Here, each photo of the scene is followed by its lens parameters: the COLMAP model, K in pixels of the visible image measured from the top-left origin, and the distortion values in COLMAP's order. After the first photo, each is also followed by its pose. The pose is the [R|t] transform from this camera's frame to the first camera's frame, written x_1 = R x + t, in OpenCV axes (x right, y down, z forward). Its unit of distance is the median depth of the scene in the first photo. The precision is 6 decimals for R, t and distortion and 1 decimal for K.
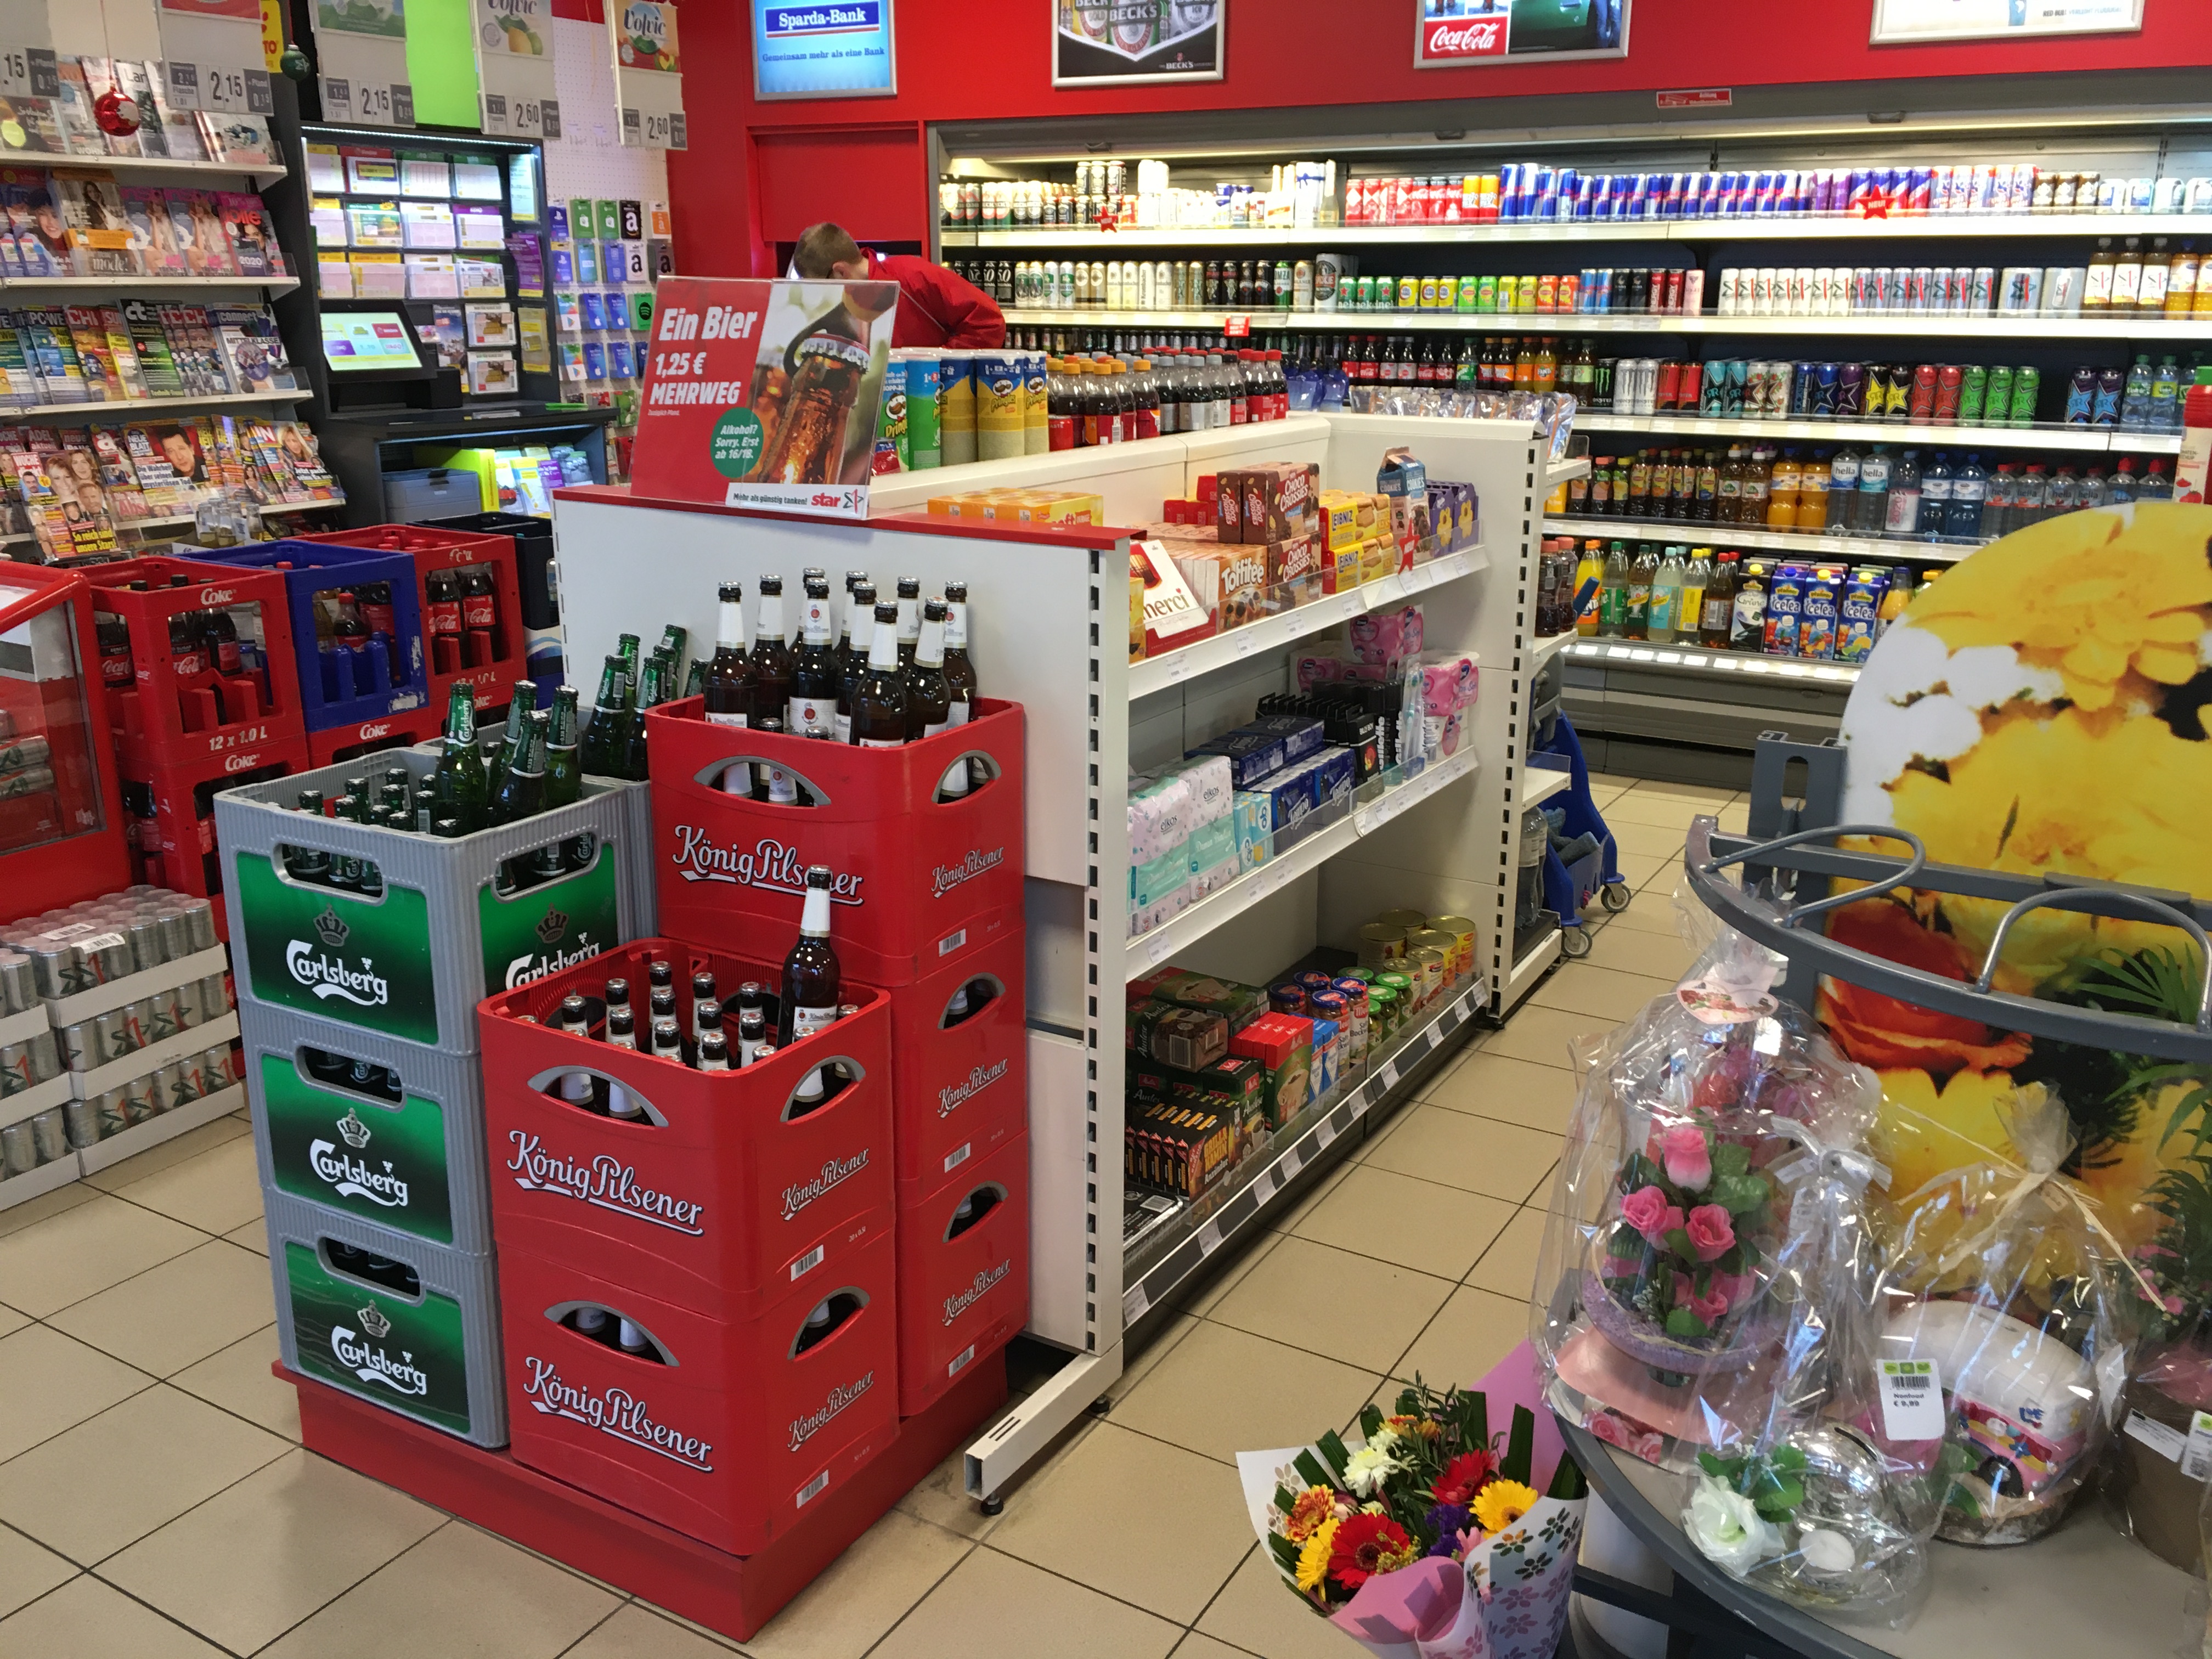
lens RADIAL K [[1886.3, 0, 1105.4], [0, 1886.3, 823.0], [0, 0, 1]] dist [0.083037, -0.101308]
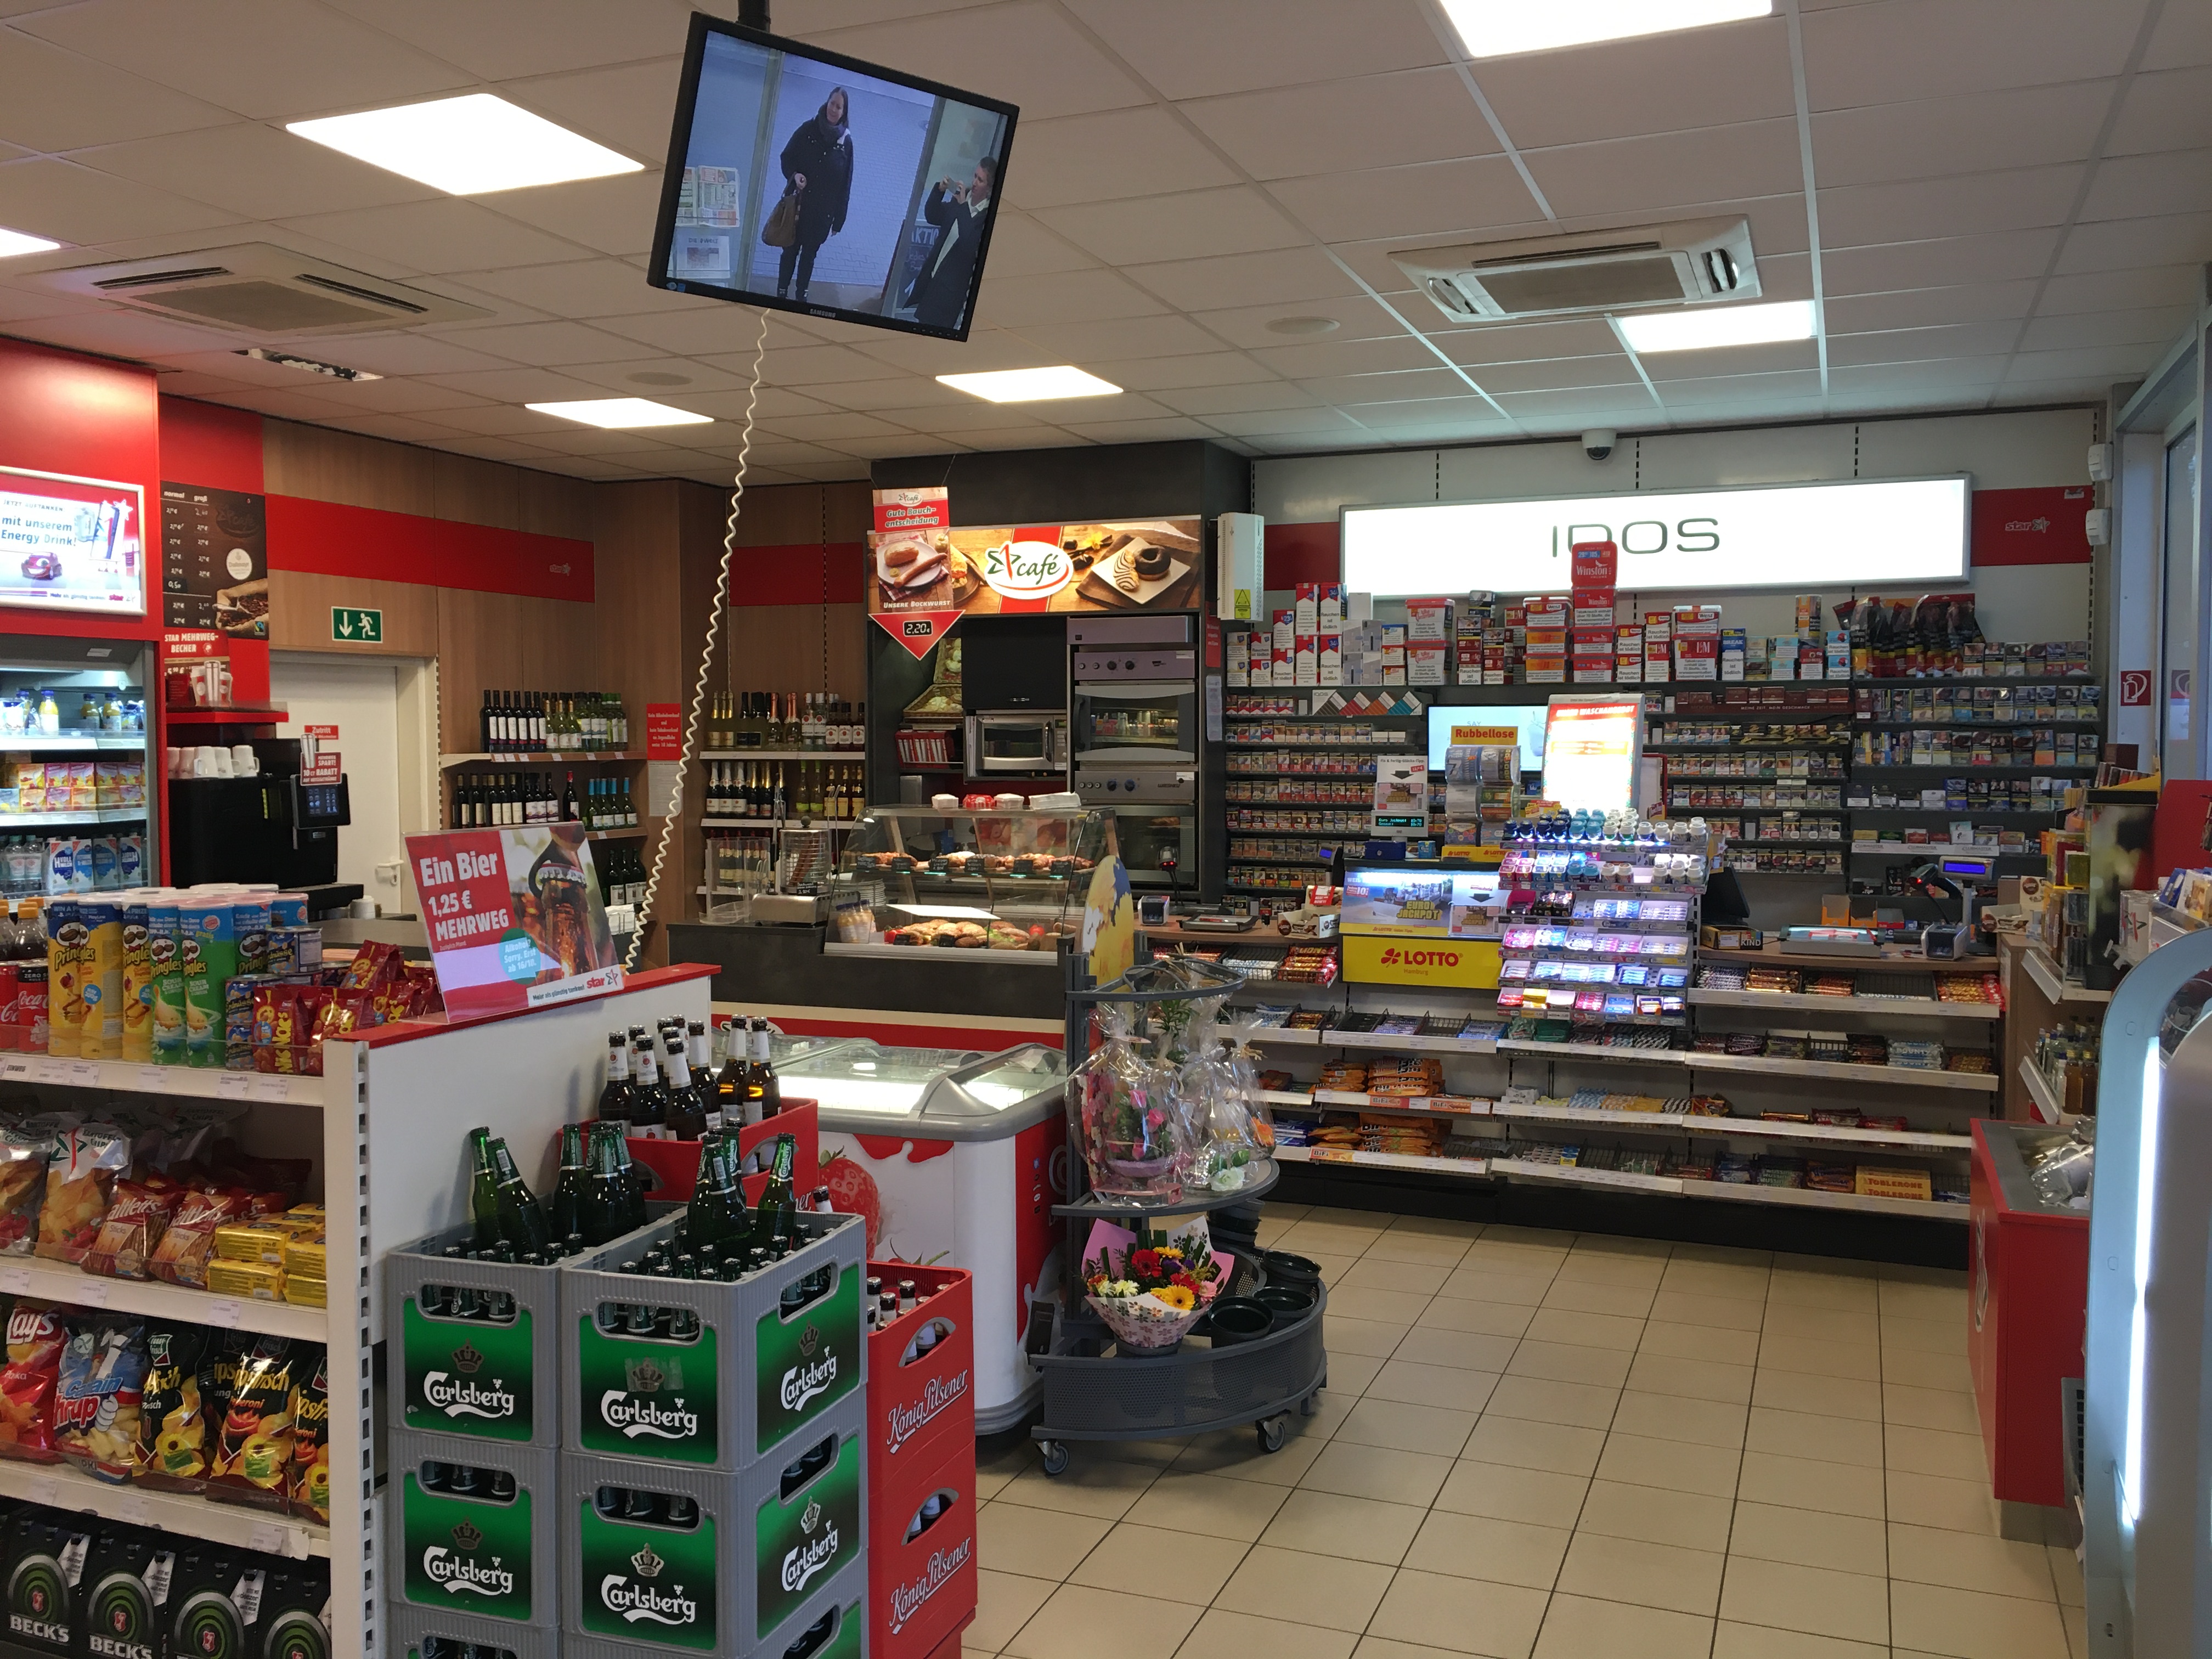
lens RADIAL K [[1886.3, 0, 1100.4], [0, 1886.3, 824.8], [0, 0, 1]] dist [0.083037, -0.101308]
pose [[-0.158988, -0.052701, 0.985873, -1.012318], [0.281386, 0.954739, 0.096415, -0.204716], [-0.946332, 0.292739, -0.136963, 0.550186]]
